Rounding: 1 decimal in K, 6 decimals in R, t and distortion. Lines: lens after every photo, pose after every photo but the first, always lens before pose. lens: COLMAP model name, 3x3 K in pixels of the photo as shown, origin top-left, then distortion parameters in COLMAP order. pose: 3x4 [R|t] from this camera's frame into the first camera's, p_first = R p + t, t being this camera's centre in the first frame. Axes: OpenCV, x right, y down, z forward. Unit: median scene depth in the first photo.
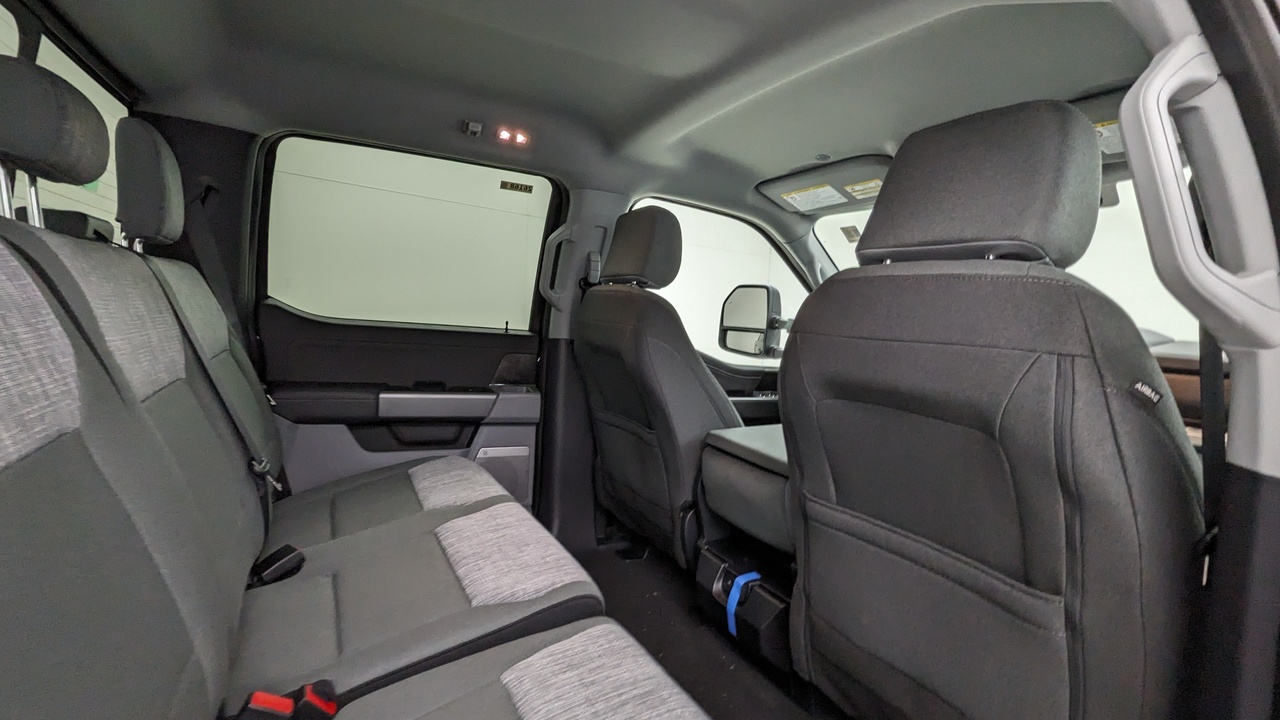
lens RADIAL K [[616.6, 0, 640.0], [0, 616.6, 360.0], [0, 0, 1]] dist [0.002824, -0.000599]
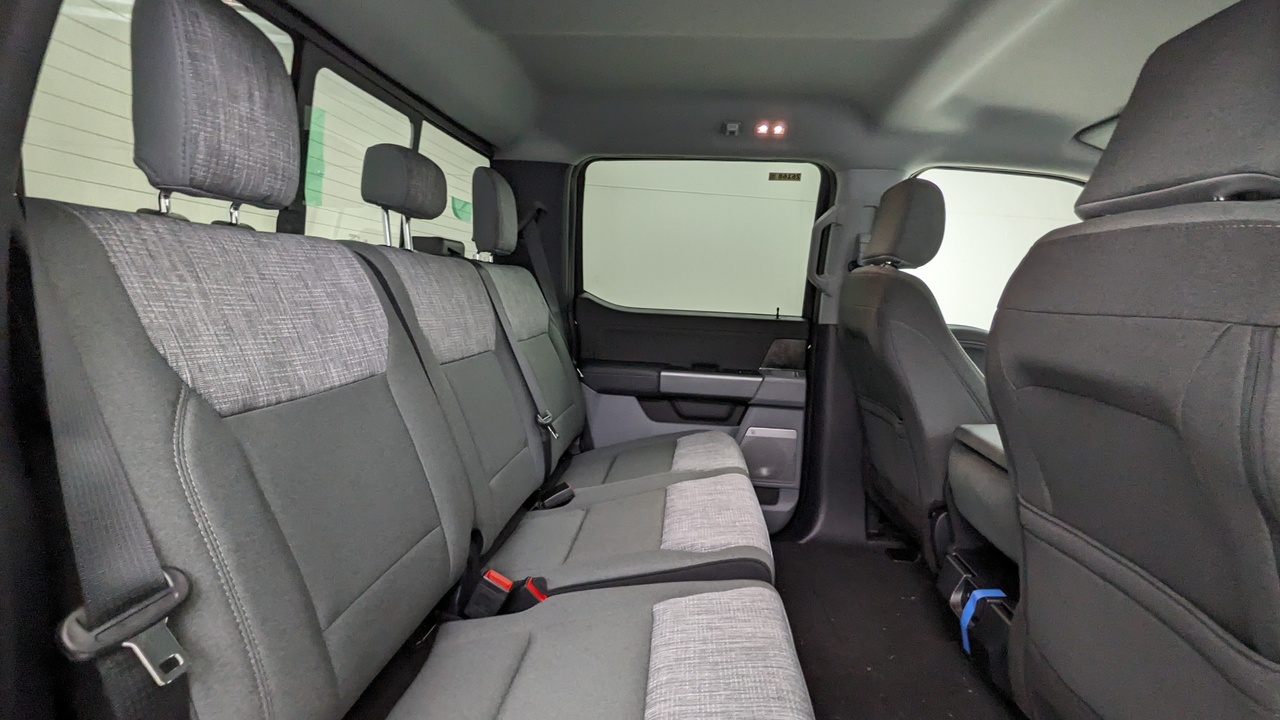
lens RADIAL K [[616.6, 0, 640.0], [0, 616.6, 360.0], [0, 0, 1]] dist [0.002824, -0.000599]
pose [[0.844924, 0.025626, -0.534272, 0.183747], [-0.018487, 0.999654, 0.018712, 0.012677], [0.534567, -0.005933, 0.845105, -0.001287]]
